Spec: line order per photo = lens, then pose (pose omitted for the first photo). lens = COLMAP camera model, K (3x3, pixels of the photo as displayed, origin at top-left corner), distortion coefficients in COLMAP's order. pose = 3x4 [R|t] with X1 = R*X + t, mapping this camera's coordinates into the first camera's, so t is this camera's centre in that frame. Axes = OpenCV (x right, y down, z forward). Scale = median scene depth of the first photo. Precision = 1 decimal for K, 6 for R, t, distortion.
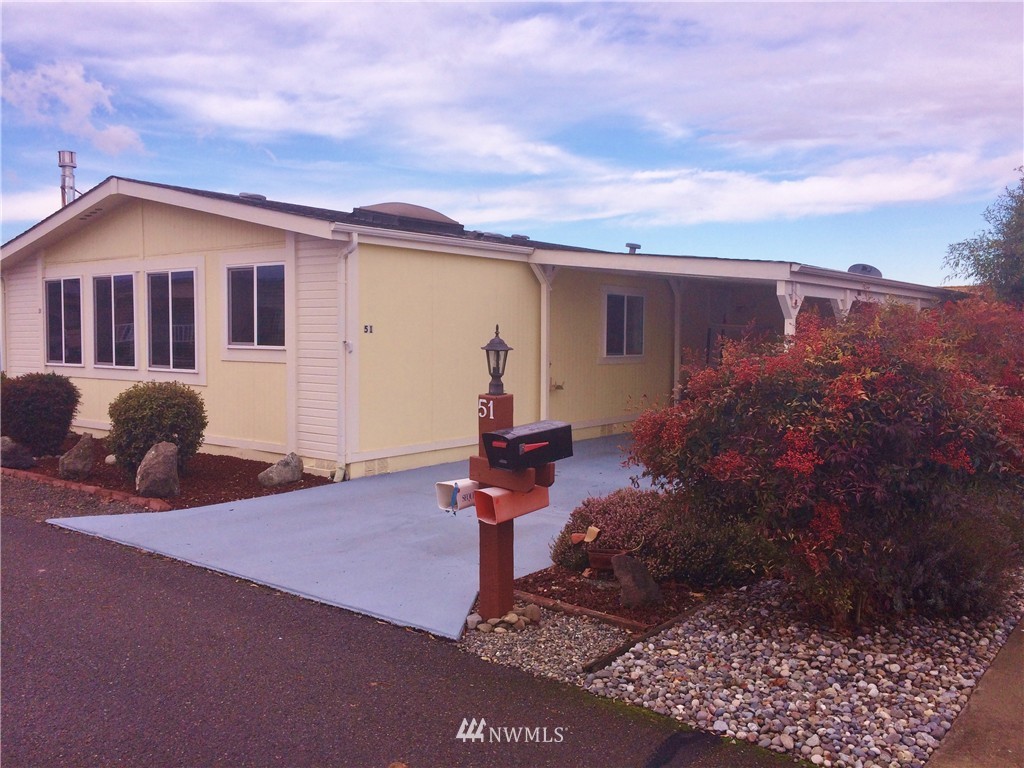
lens RADIAL K [[867.8, 0, 512.0], [0, 867.8, 384.0], [0, 0, 1]] dist [0.087450, -0.126690]
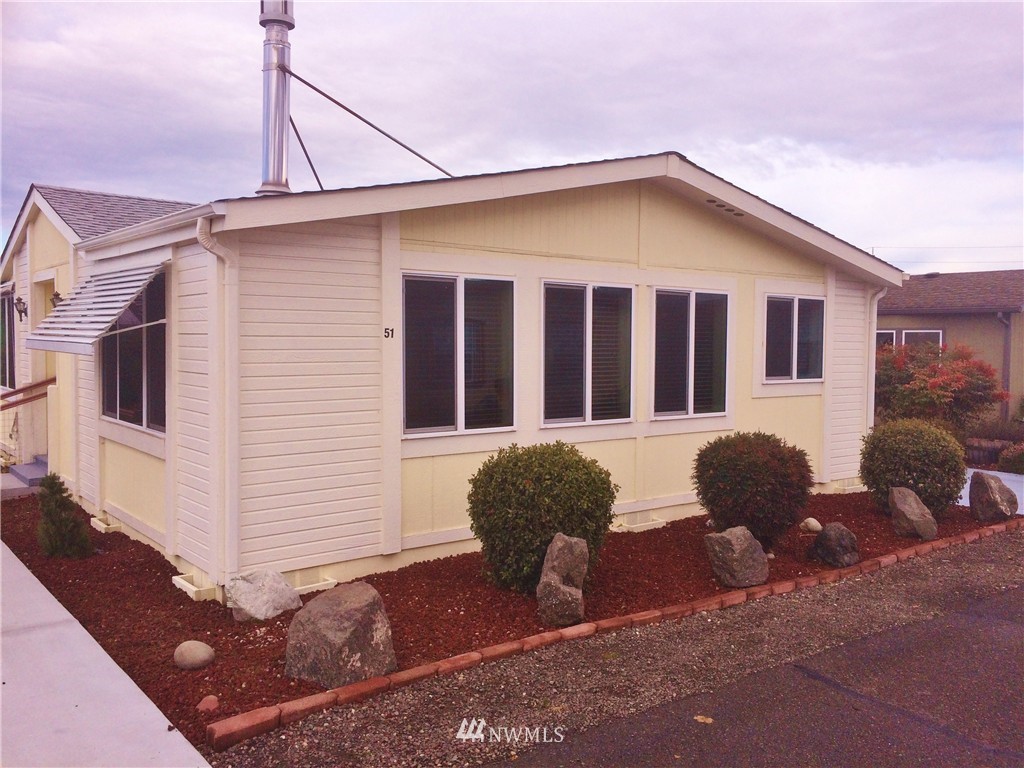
lens RADIAL K [[867.8, 0, 512.0], [0, 867.8, 384.0], [0, 0, 1]] dist [0.087450, -0.126690]
pose [[0.228276, -0.019102, 0.973409, -1.140940], [0.078533, 0.996911, 0.001147, -0.056268], [-0.970424, 0.076183, 0.229071, 0.945601]]
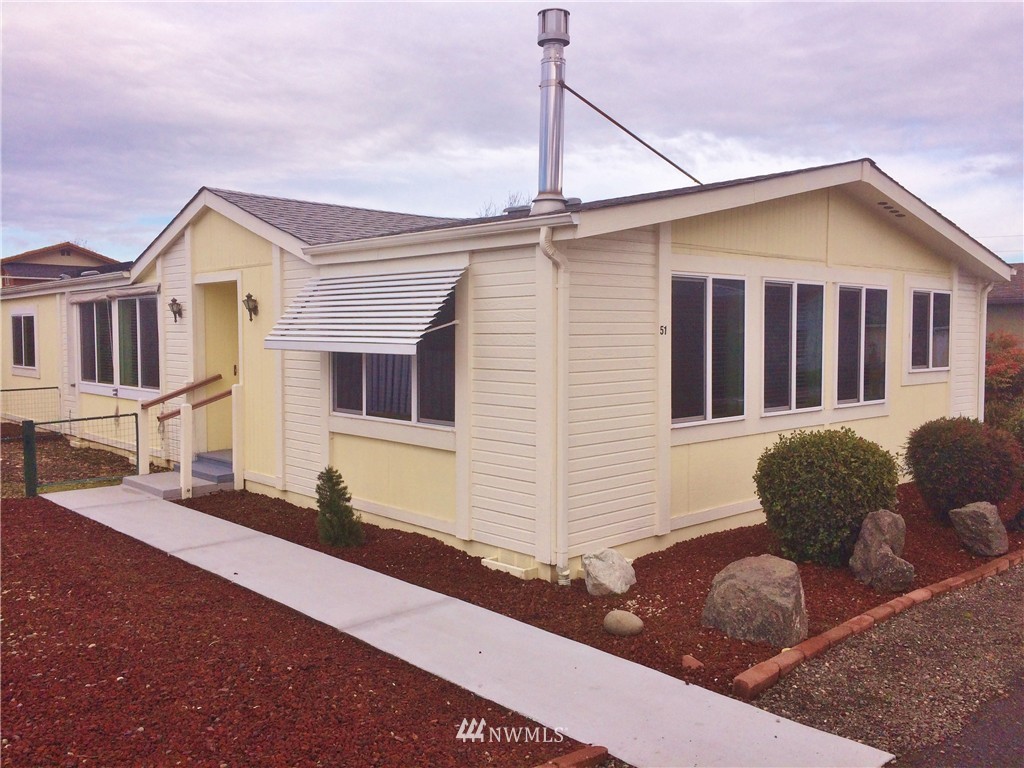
lens RADIAL K [[867.8, 0, 512.0], [0, 867.8, 384.0], [0, 0, 1]] dist [0.087450, -0.126690]
pose [[0.155744, -0.029838, 0.987347, -1.227655], [0.093203, 0.995528, 0.015384, -0.076480], [-0.983391, 0.089628, 0.157829, 1.159440]]
